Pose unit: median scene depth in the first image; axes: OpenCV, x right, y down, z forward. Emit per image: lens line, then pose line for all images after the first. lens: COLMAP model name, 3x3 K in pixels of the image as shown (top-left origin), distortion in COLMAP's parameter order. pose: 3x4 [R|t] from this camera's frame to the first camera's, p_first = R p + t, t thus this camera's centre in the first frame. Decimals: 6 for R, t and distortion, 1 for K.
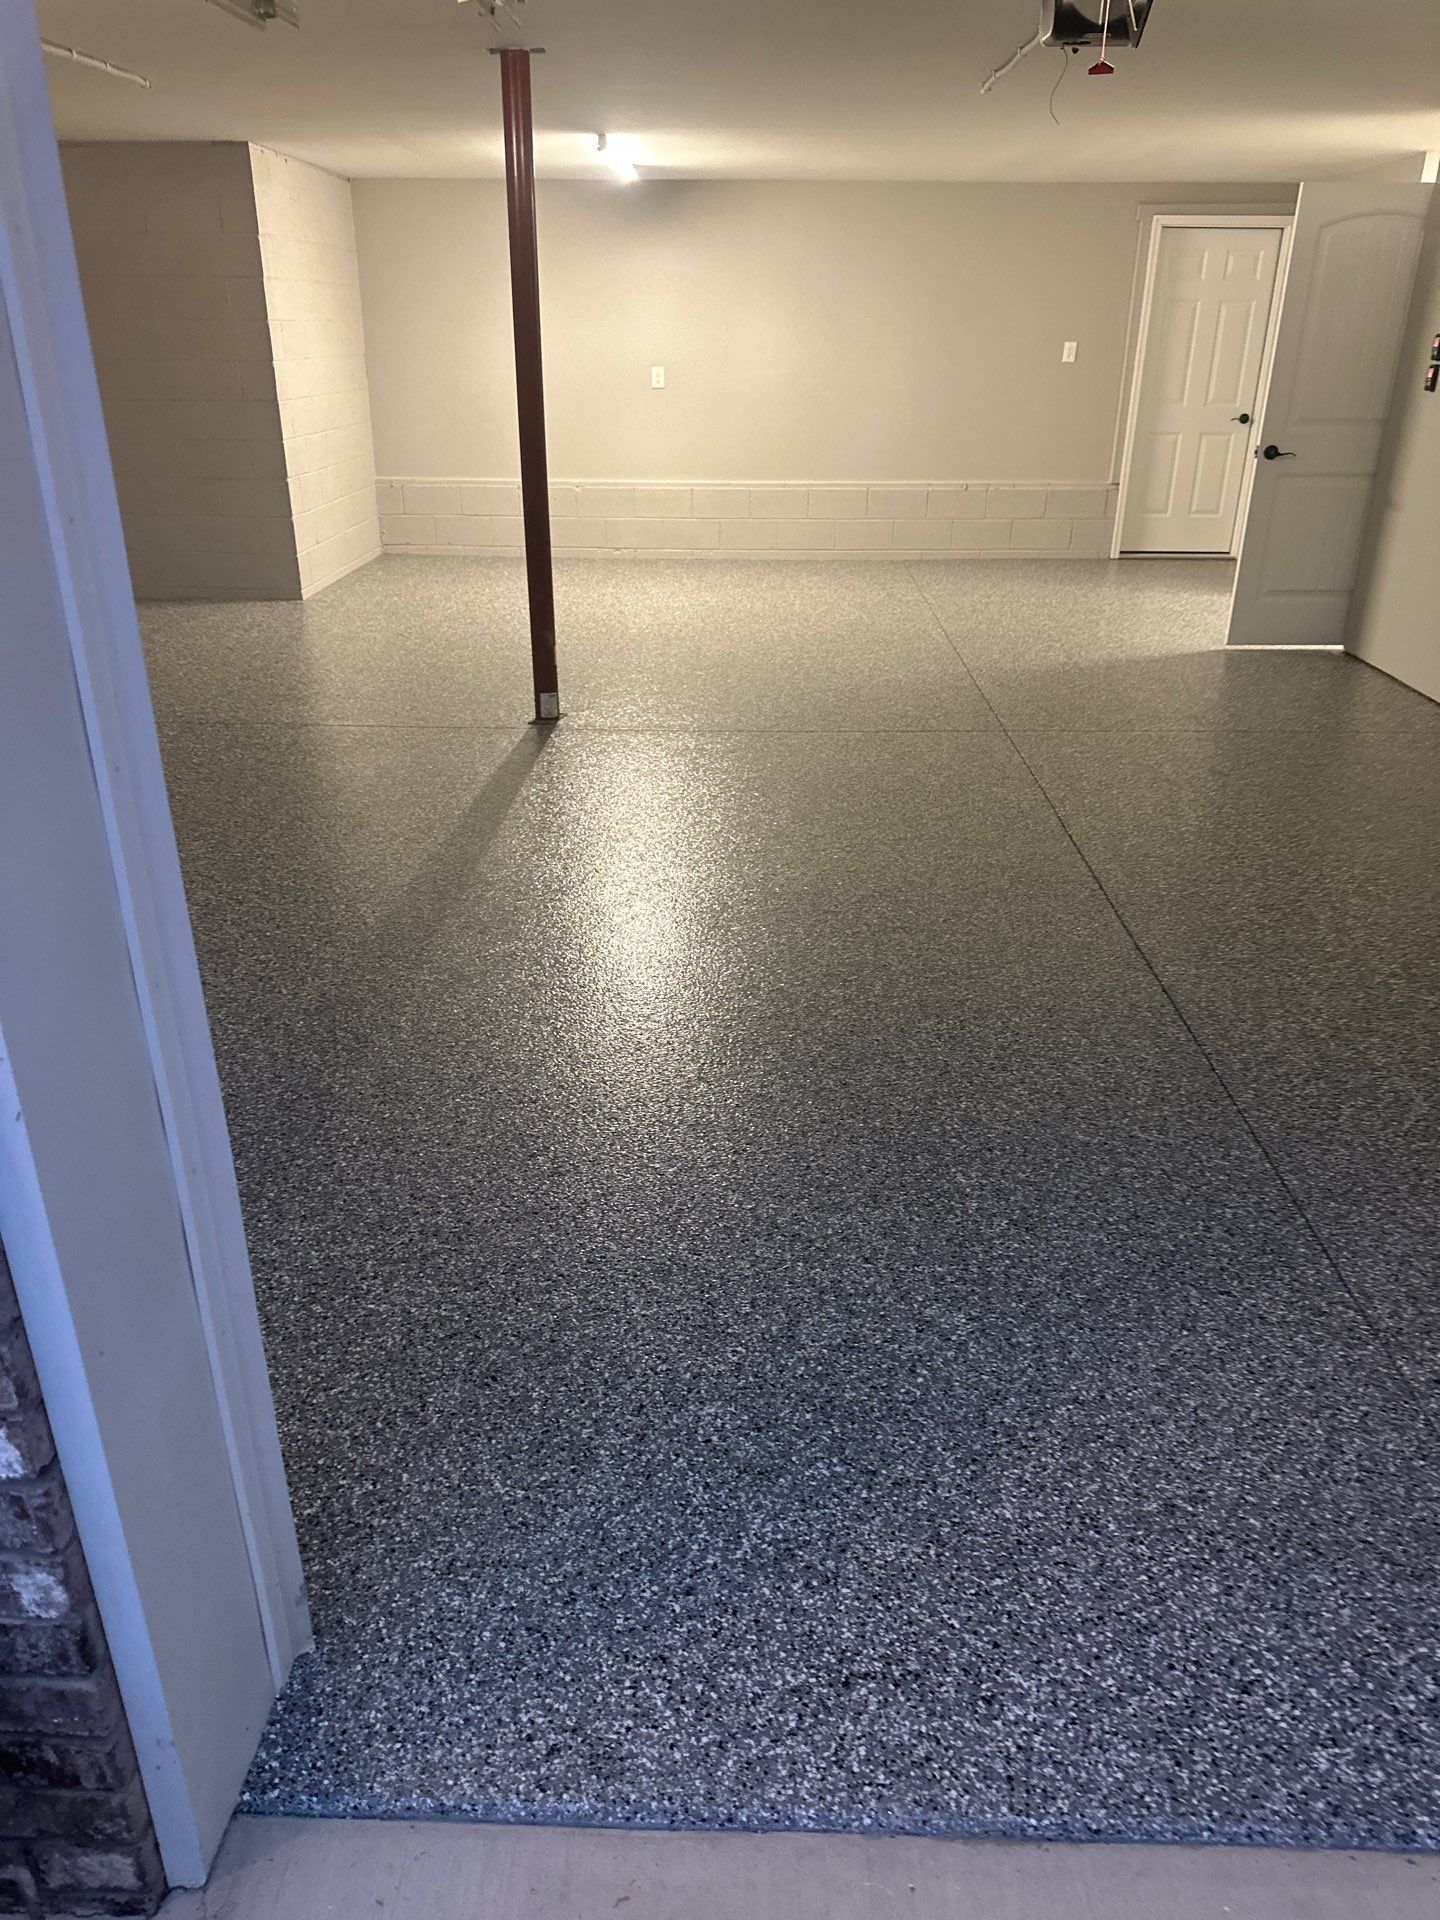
lens RADIAL K [[1350.2, 0, 693.6], [0, 1350.2, 963.1], [0, 0, 1]] dist [0.036435, -0.041974]
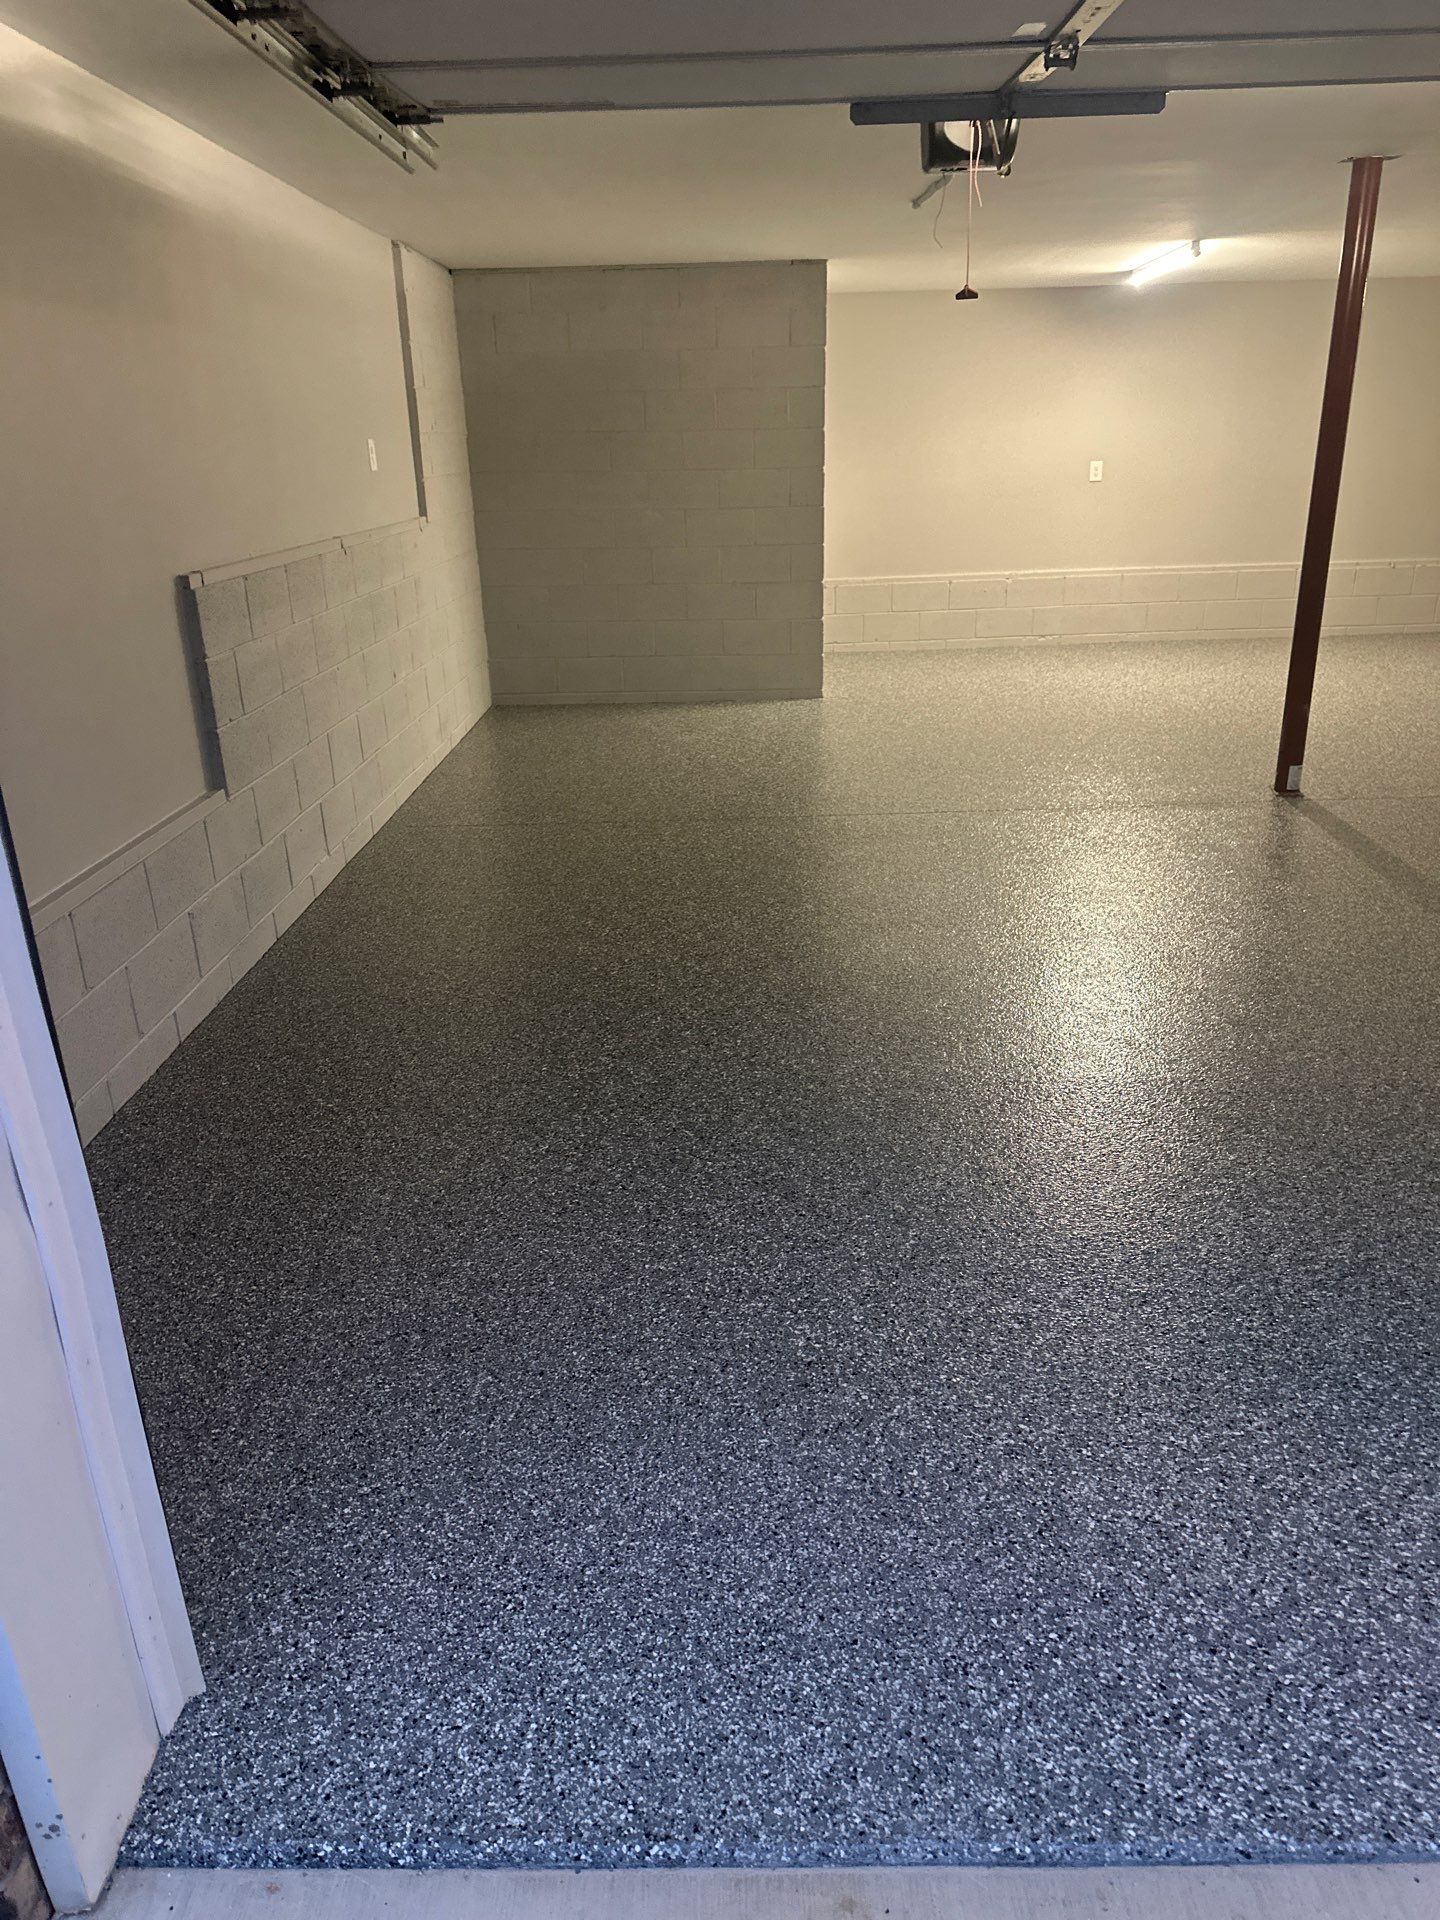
lens RADIAL K [[1350.2, 0, 722.6], [0, 1350.2, 971.4], [0, 0, 1]] dist [0.036435, -0.041974]
pose [[0.998280, -0.048626, 0.032752, -0.361703], [0.050548, 0.996878, -0.060653, -0.004919], [-0.029700, 0.062204, 0.997621, 0.005489]]
